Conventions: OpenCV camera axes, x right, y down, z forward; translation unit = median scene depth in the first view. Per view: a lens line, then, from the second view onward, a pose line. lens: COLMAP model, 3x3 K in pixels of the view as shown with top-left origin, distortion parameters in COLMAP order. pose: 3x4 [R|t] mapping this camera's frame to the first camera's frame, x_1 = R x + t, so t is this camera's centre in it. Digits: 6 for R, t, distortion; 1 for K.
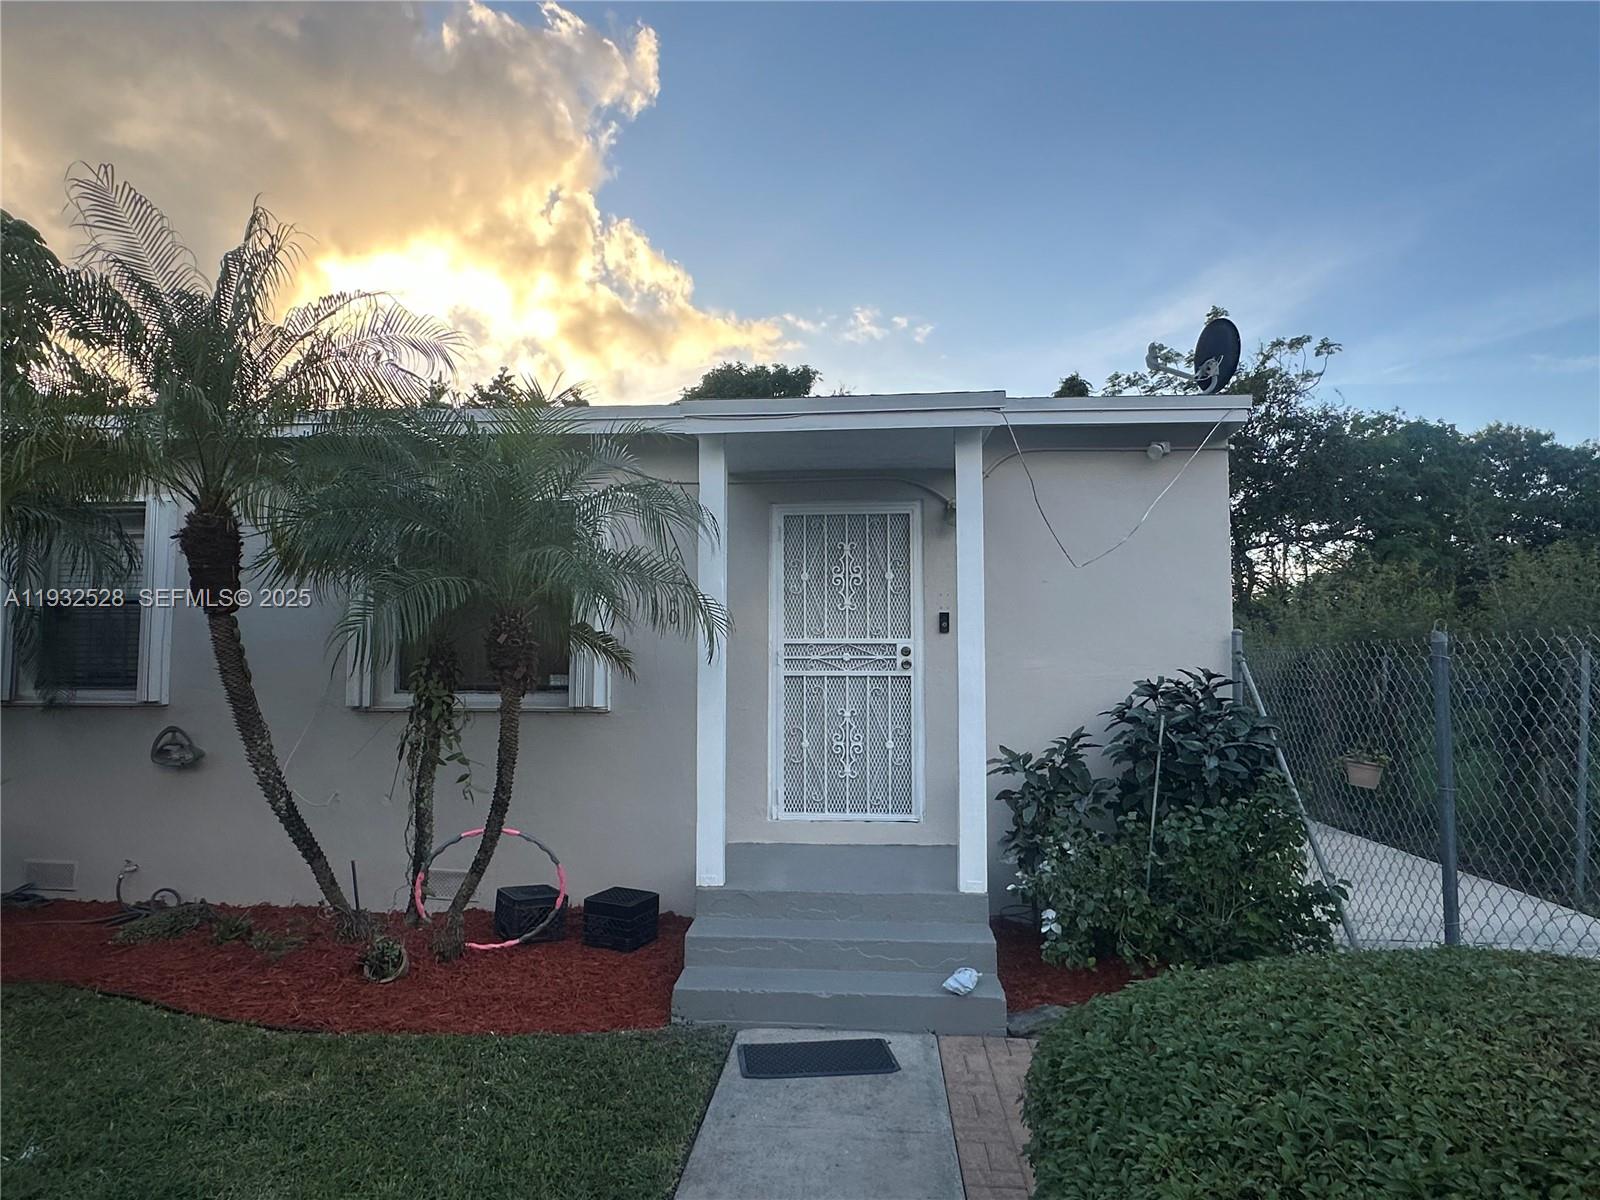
lens RADIAL K [[982.8, 0, 793.4], [0, 982.8, 603.6], [0, 0, 1]] dist [-0.001062, -0.000284]
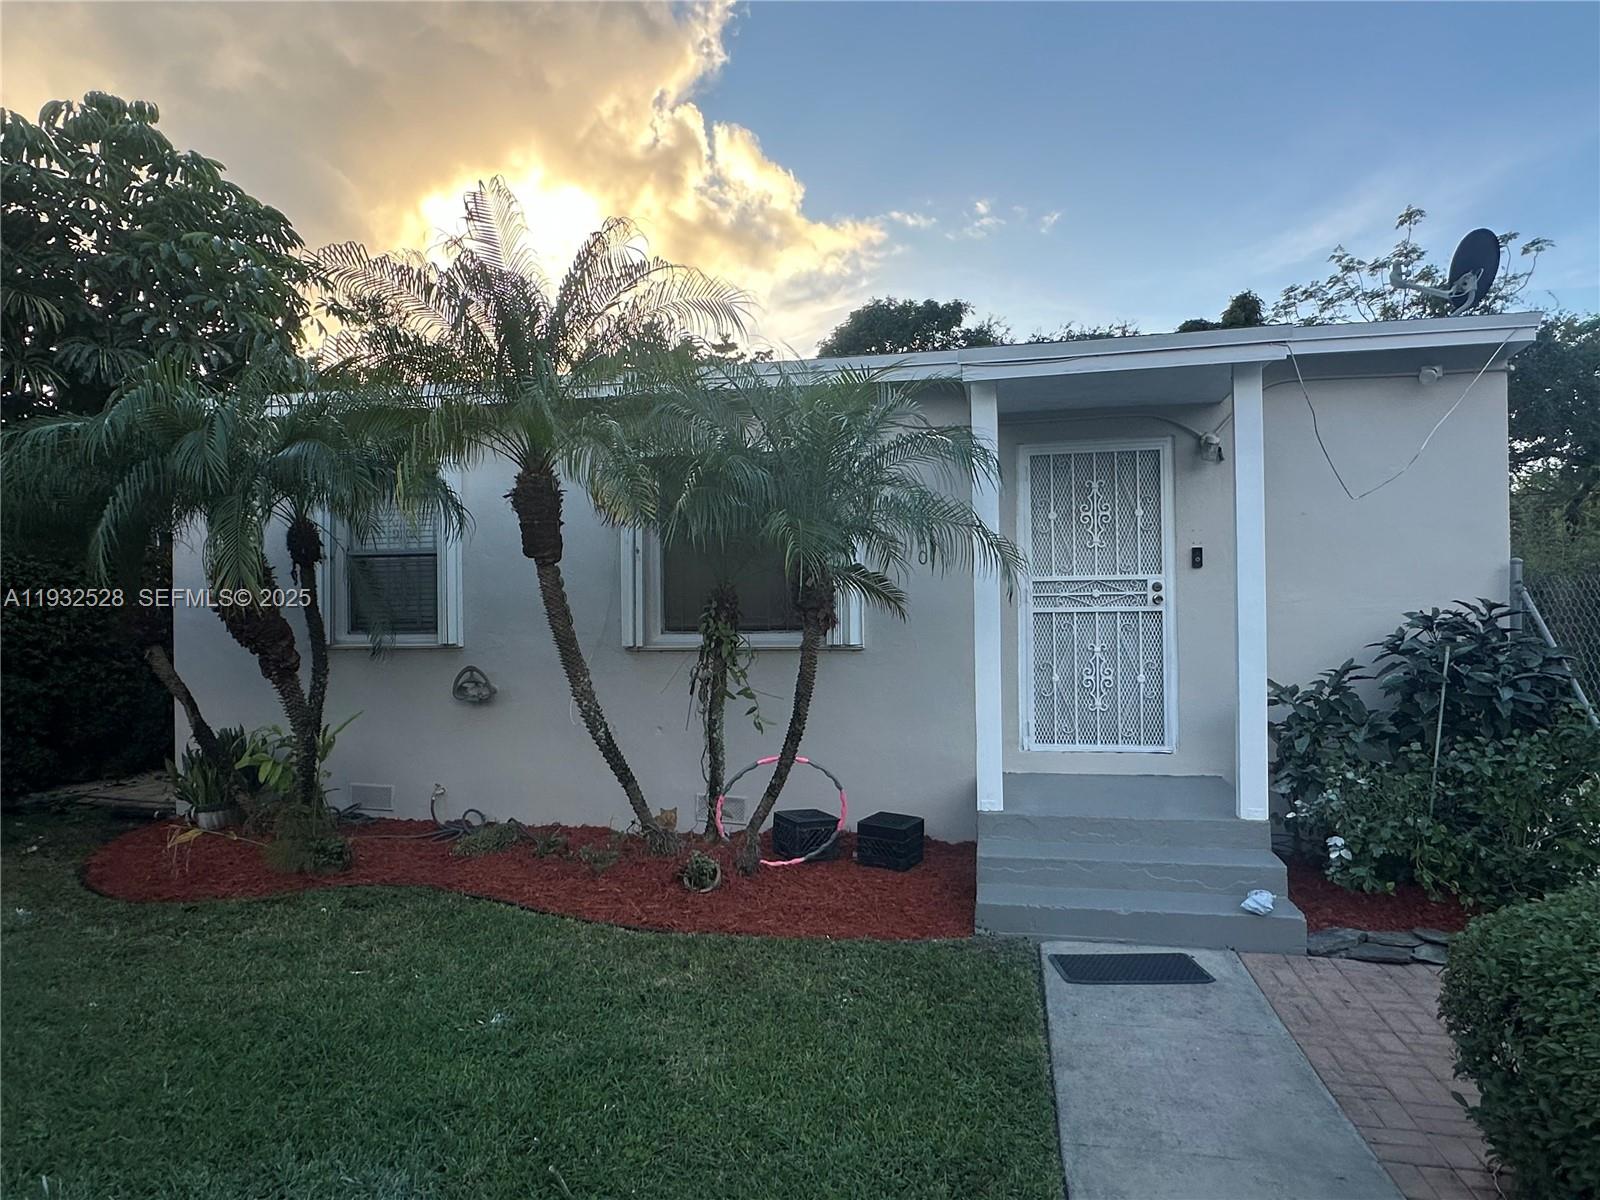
lens RADIAL K [[982.8, 0, 793.4], [0, 982.8, 603.6], [0, 0, 1]] dist [-0.001062, -0.000284]
pose [[0.991423, -0.015966, -0.129714, -0.148933], [0.024091, 0.997827, 0.061319, -0.006280], [0.128453, -0.063918, 0.989654, -0.062168]]
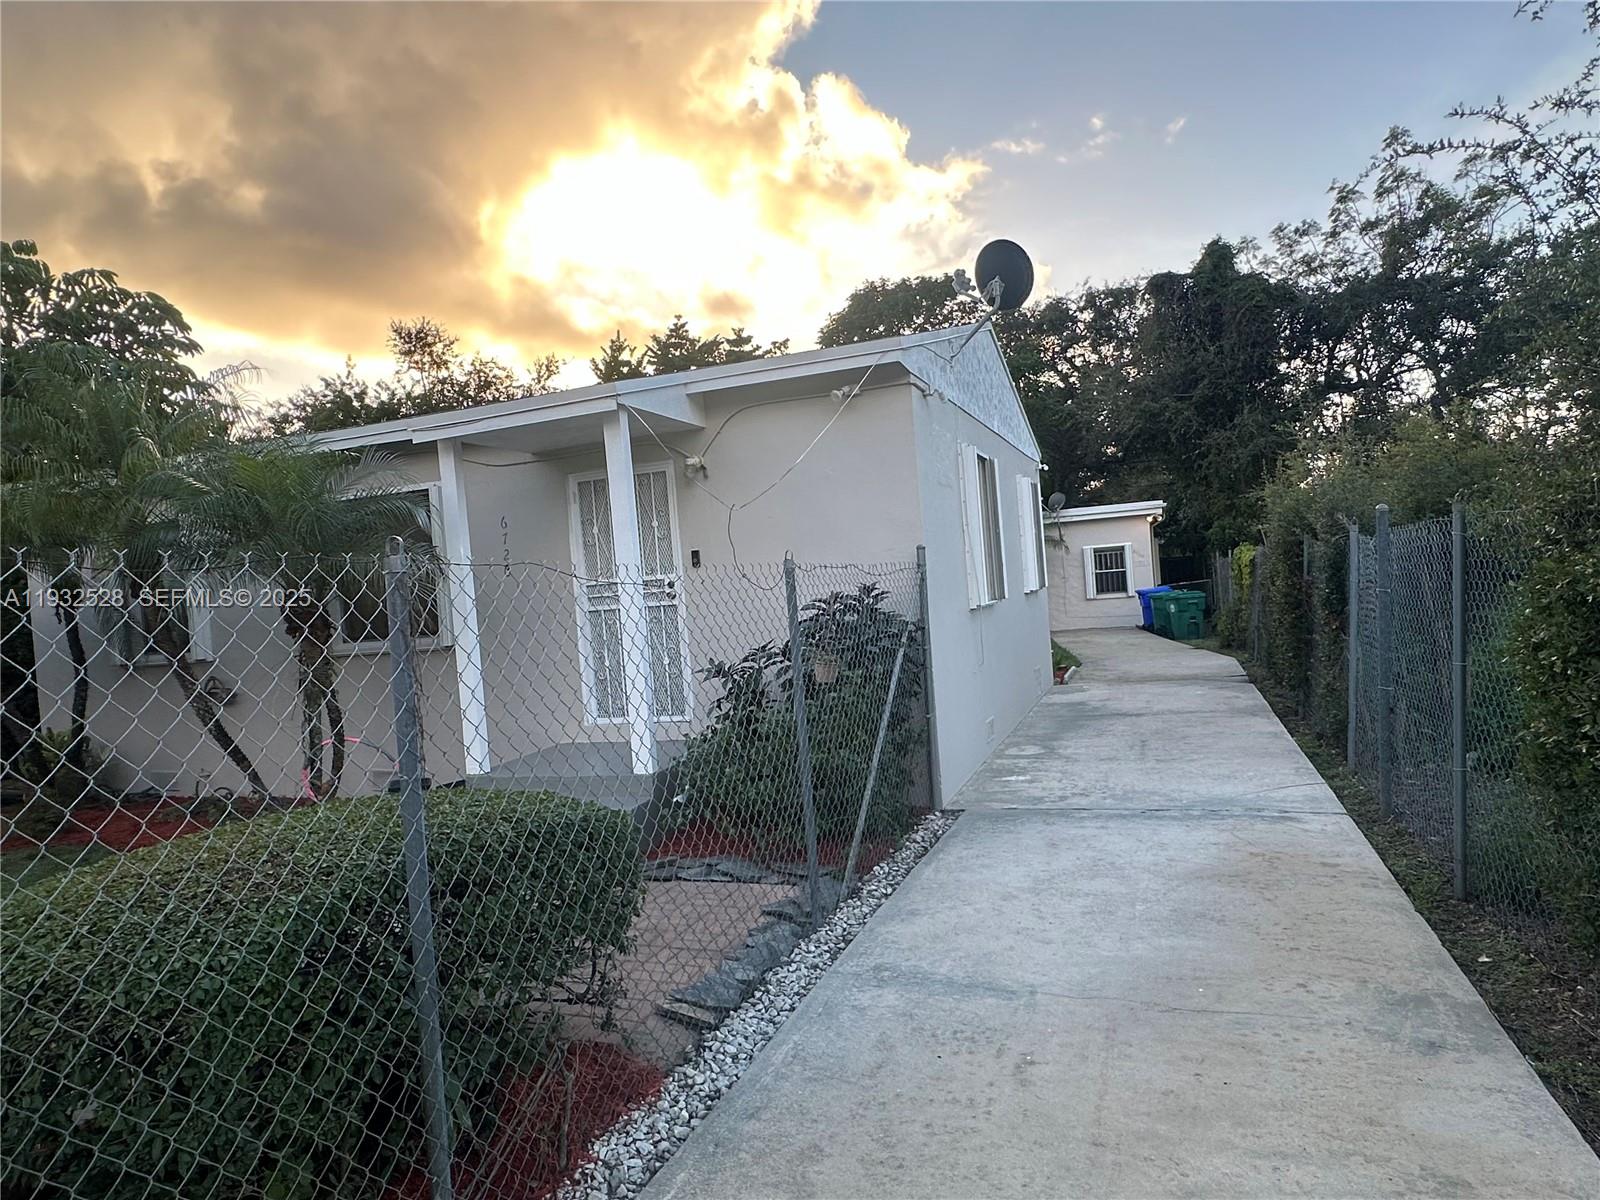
lens RADIAL K [[982.8, 0, 793.4], [0, 982.8, 603.6], [0, 0, 1]] dist [-0.001062, -0.000284]
pose [[0.956905, -0.069193, -0.282038, 0.710086], [0.095126, 0.992302, 0.079301, -0.011885], [0.274380, -0.102713, 0.956120, -0.149830]]
